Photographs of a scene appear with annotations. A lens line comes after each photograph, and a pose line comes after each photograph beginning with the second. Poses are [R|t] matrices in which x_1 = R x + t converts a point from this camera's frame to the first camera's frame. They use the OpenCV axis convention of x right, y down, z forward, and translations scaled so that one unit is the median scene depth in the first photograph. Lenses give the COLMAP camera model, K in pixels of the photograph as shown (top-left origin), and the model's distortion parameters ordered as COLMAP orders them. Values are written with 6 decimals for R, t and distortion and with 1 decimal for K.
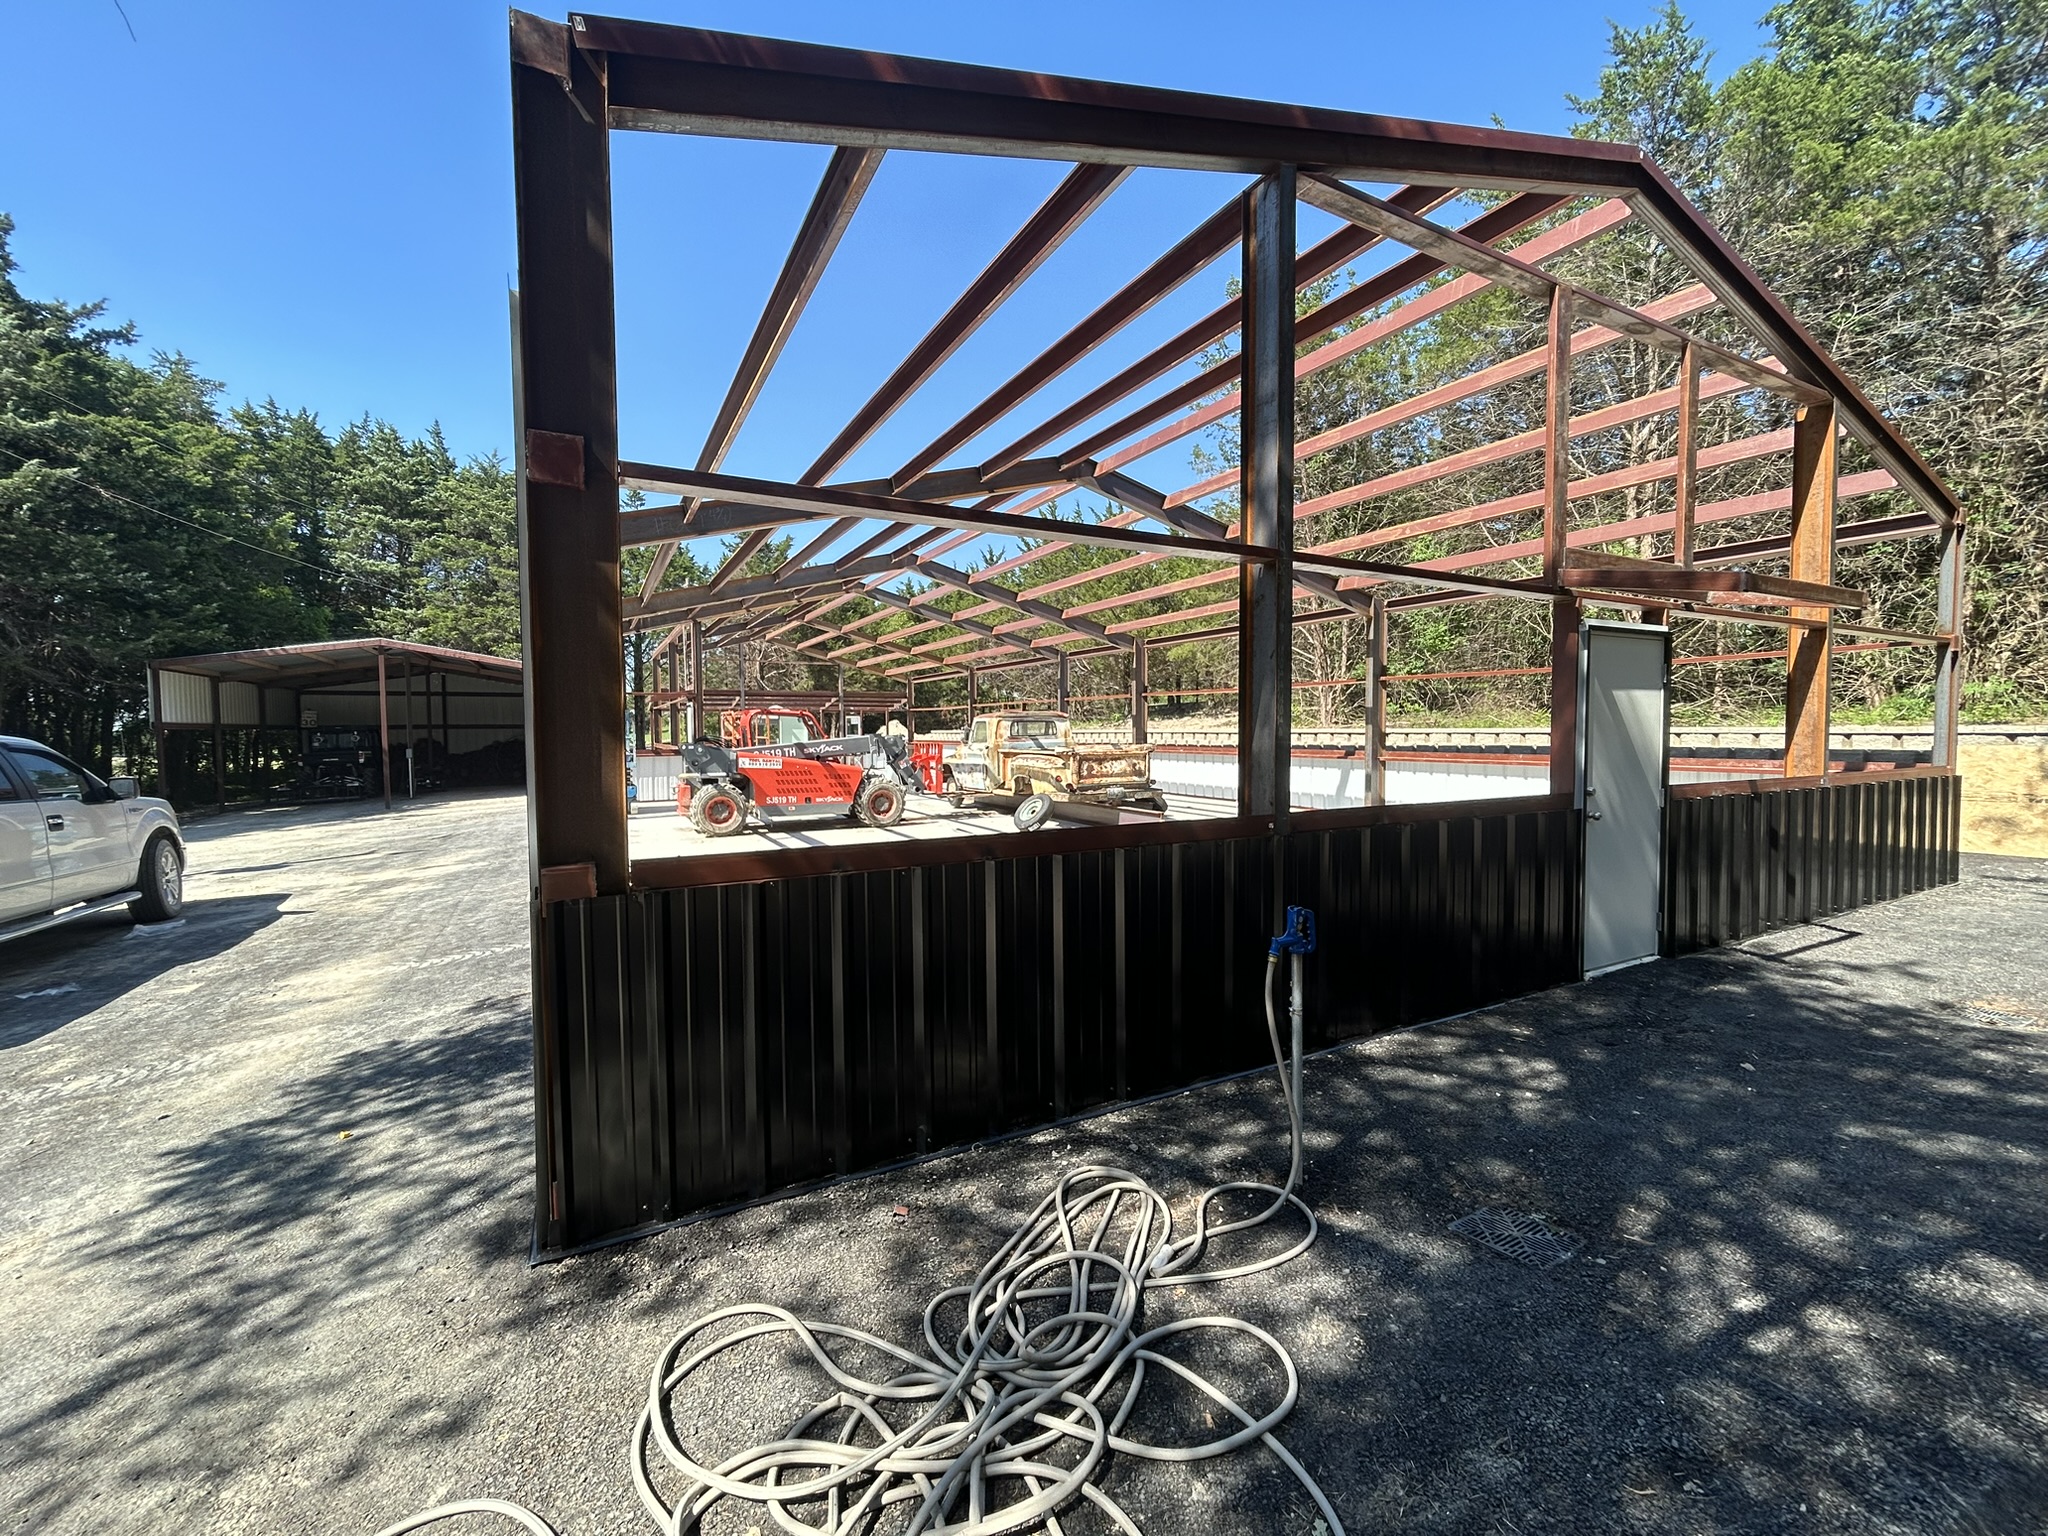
lens RADIAL K [[840.9, 0, 1030.6], [0, 840.9, 768.1], [0, 0, 1]] dist [0.016006, 0.000023]
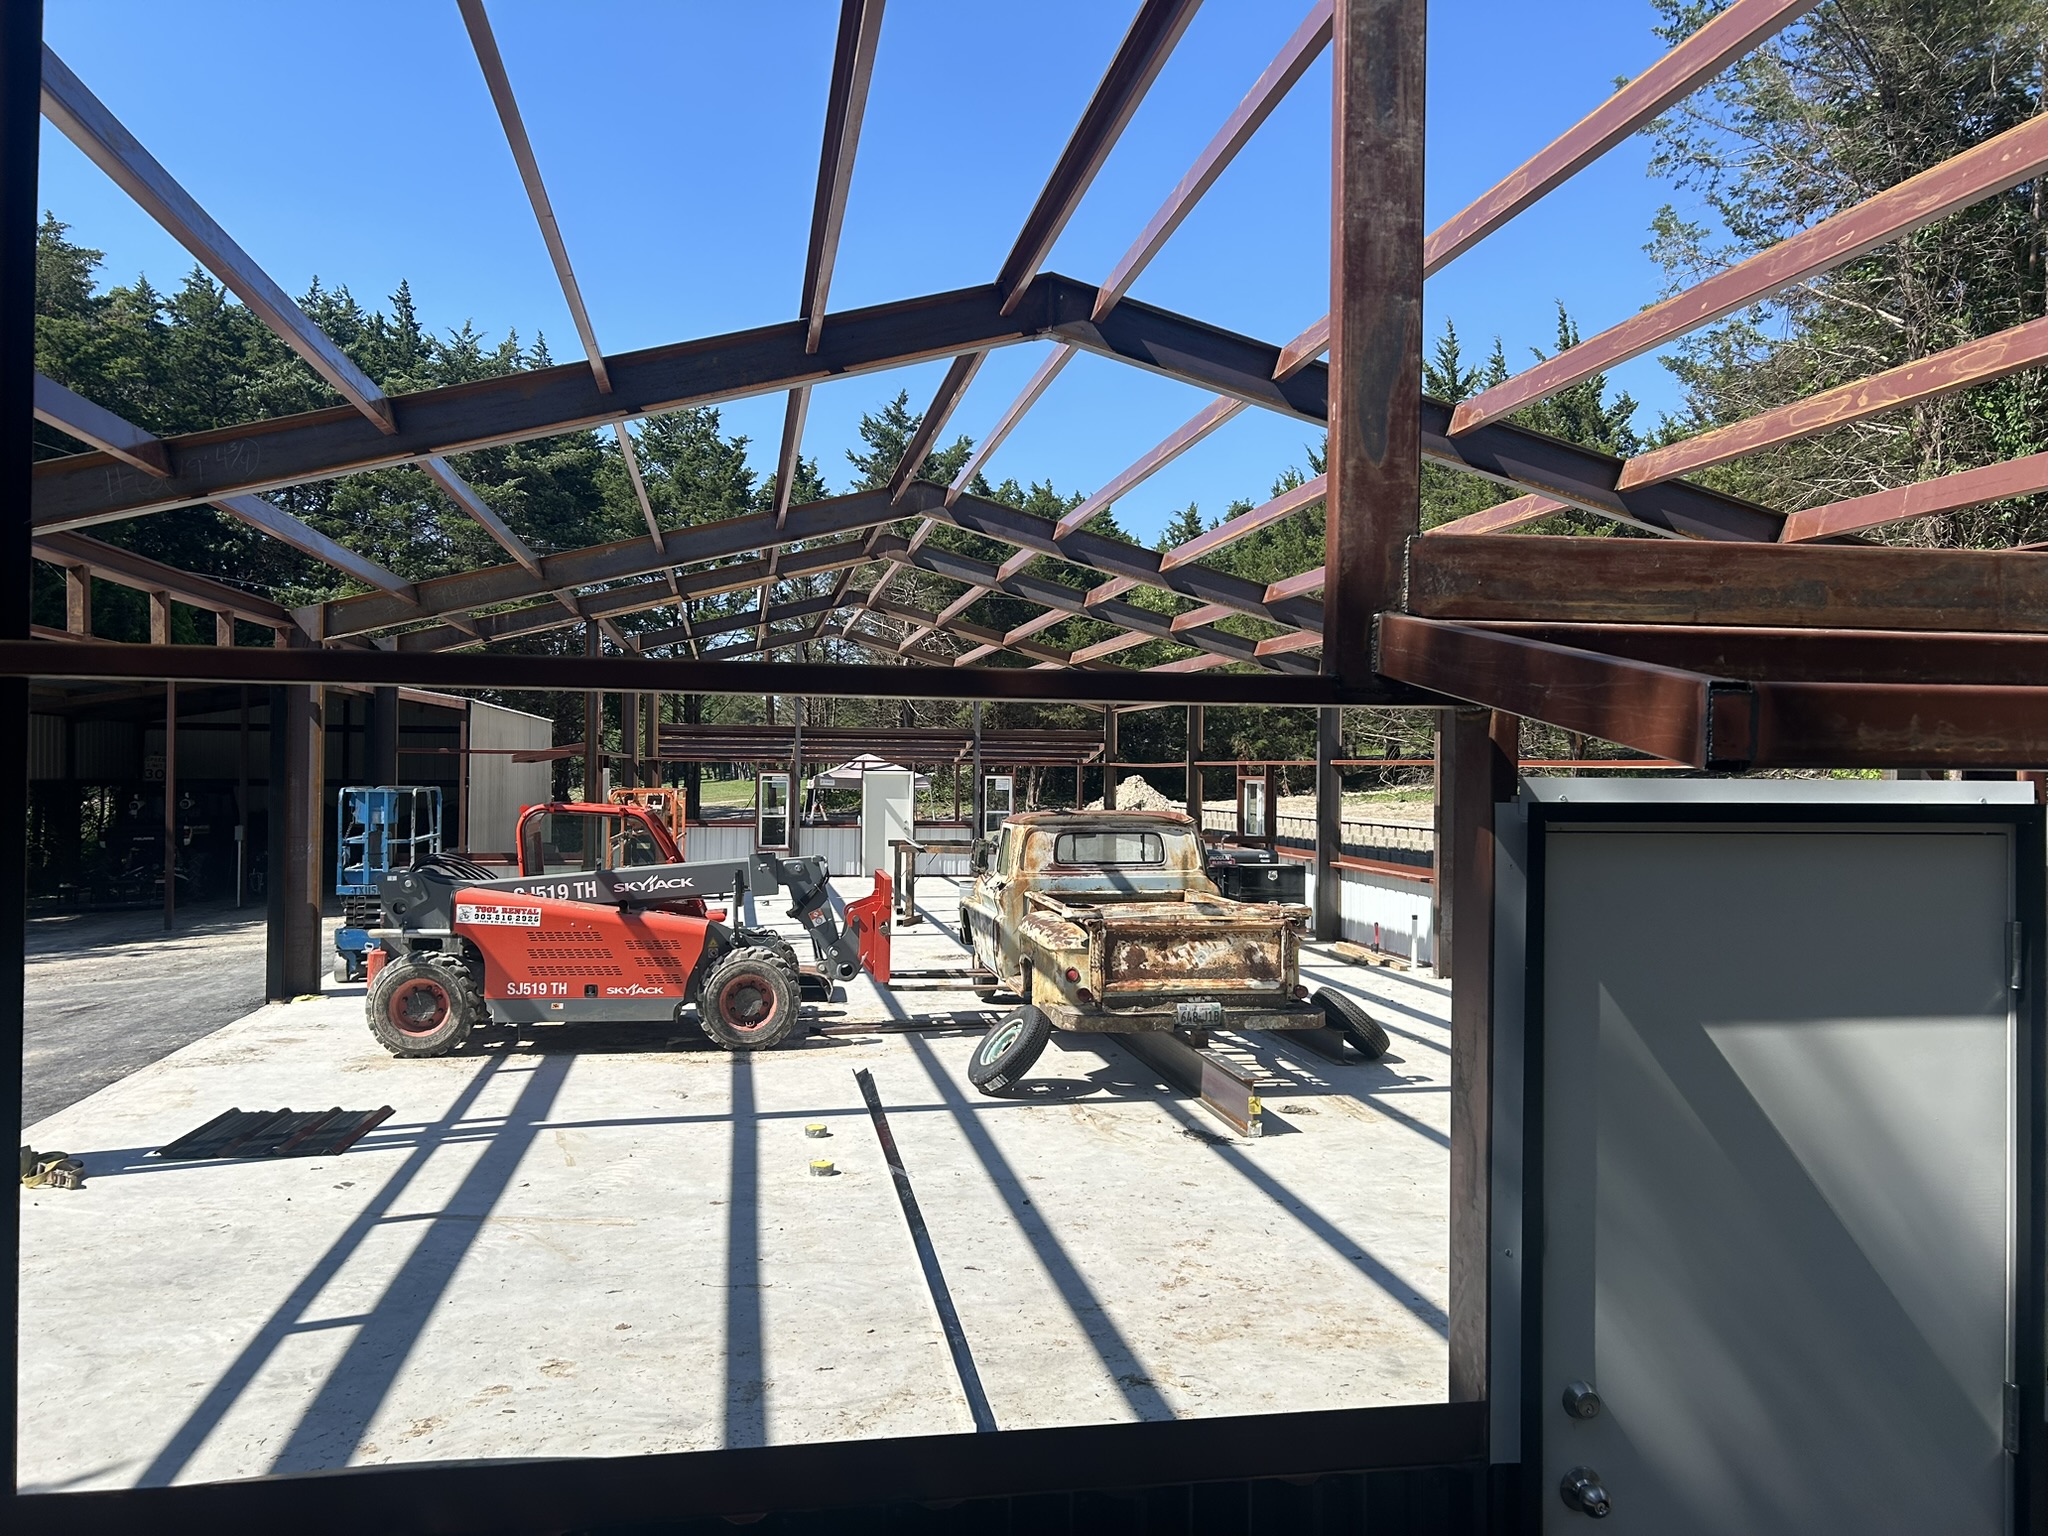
lens RADIAL K [[1551.9, 0, 1024.0], [0, 1551.9, 768.0], [0, 0, 1]] dist [0.126067, -0.147036]
pose [[0.951266, 0.017970, -0.307849, 0.265430], [-0.032584, 0.998569, -0.042395, -0.062857], [0.306646, 0.050360, 0.950490, 0.179536]]
